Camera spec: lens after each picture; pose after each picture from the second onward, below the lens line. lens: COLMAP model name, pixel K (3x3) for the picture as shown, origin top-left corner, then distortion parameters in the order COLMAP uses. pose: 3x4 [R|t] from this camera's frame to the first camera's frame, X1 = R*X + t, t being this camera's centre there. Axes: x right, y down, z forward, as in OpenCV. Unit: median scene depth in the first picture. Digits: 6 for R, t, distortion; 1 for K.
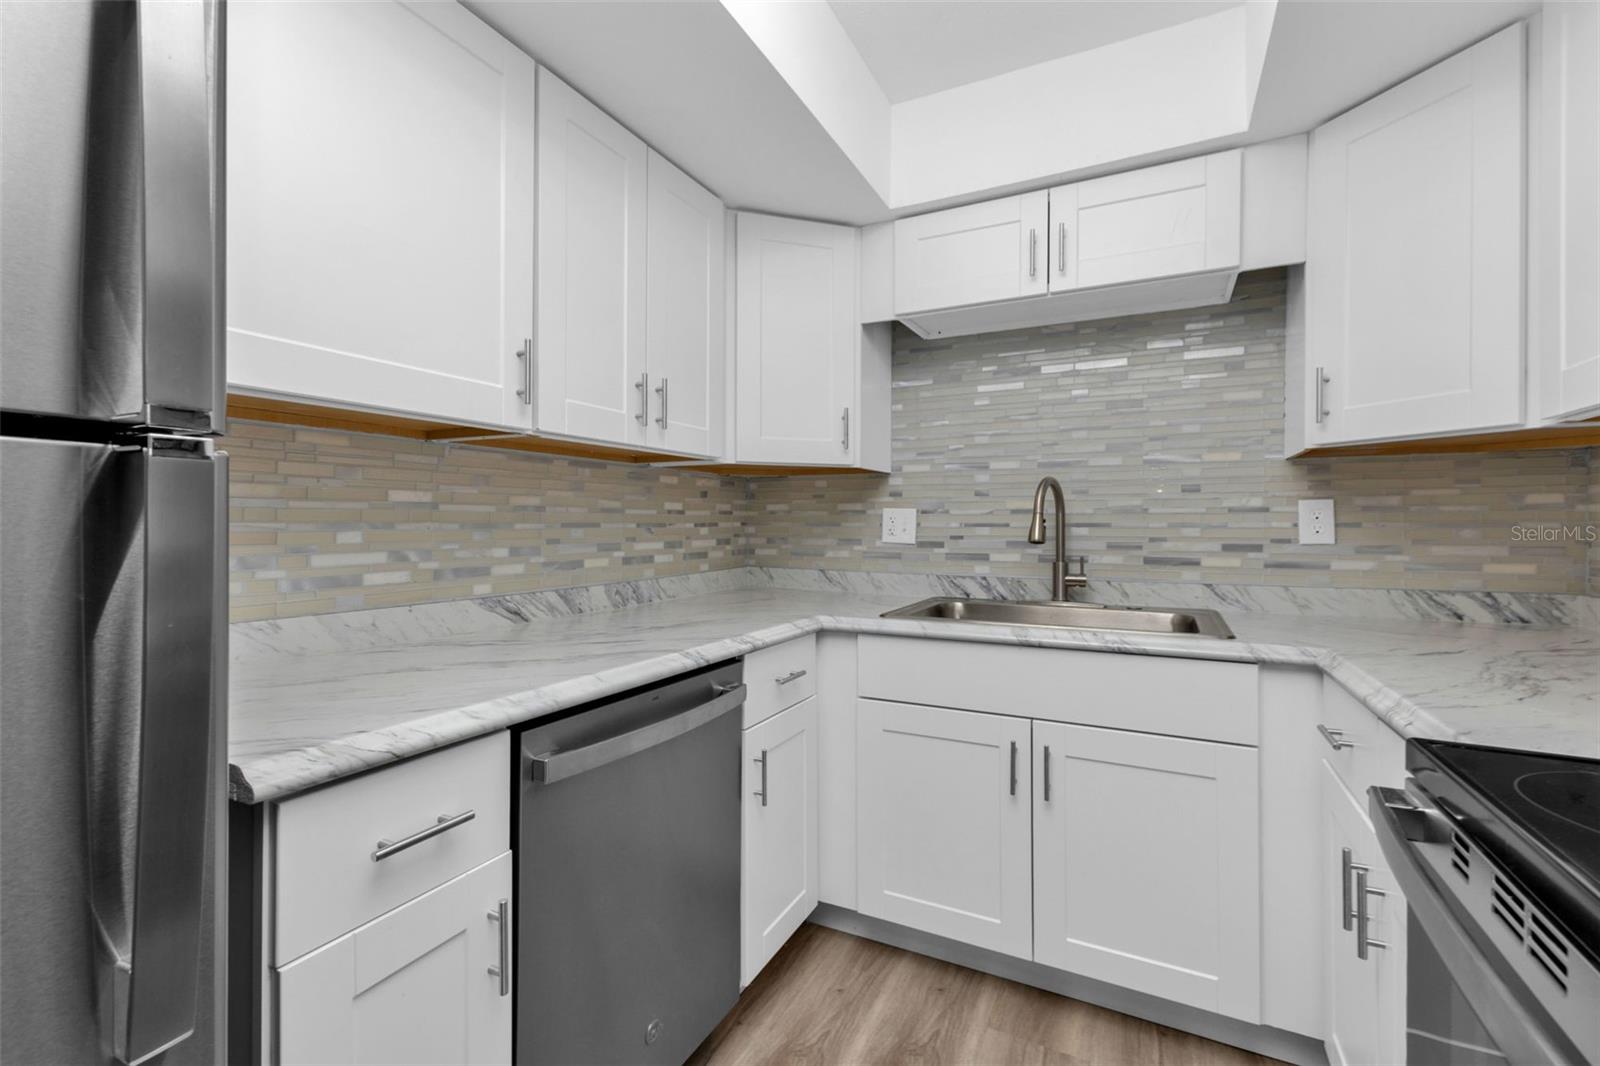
lens RADIAL K [[692.1, 0, 801.5], [0, 692.1, 522.3], [0, 0, 1]] dist [0.008119, -0.000033]
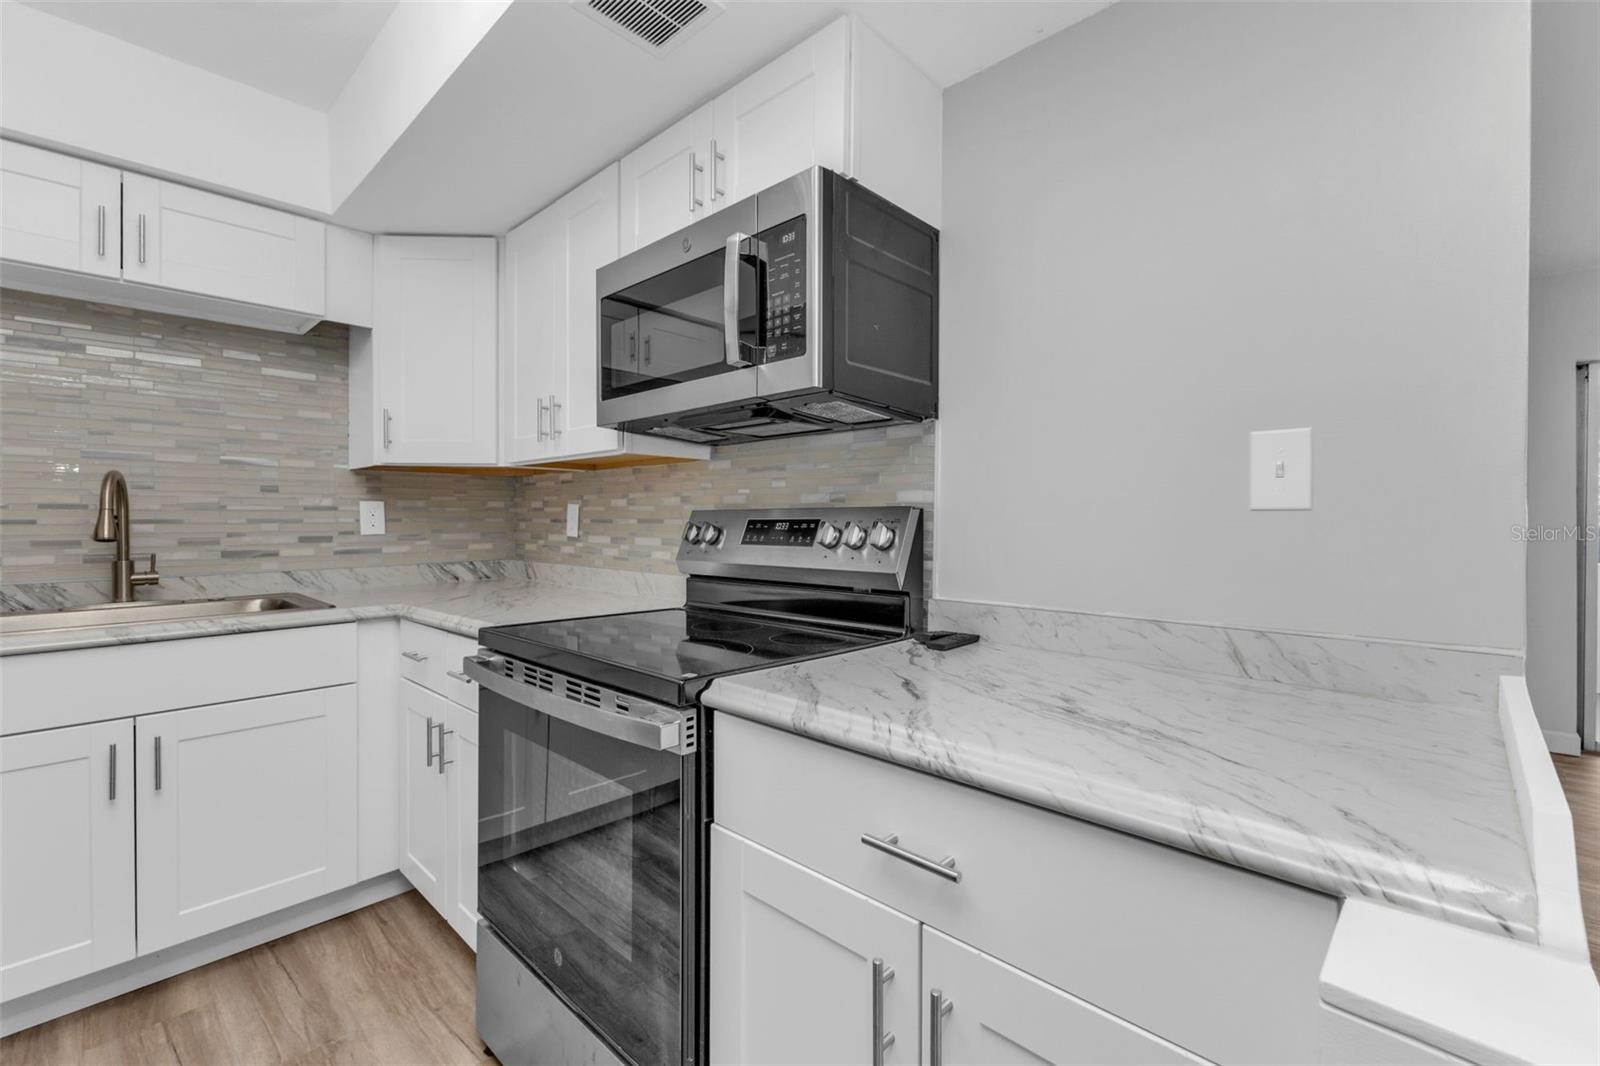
lens RADIAL K [[692.1, 0, 801.5], [0, 692.1, 522.3], [0, 0, 1]] dist [0.008119, -0.000033]
pose [[0.289406, -0.008588, 0.957168, -0.290012], [-0.001657, 0.999954, 0.009473, -0.006230], [-0.957205, -0.004328, 0.289379, -0.172868]]
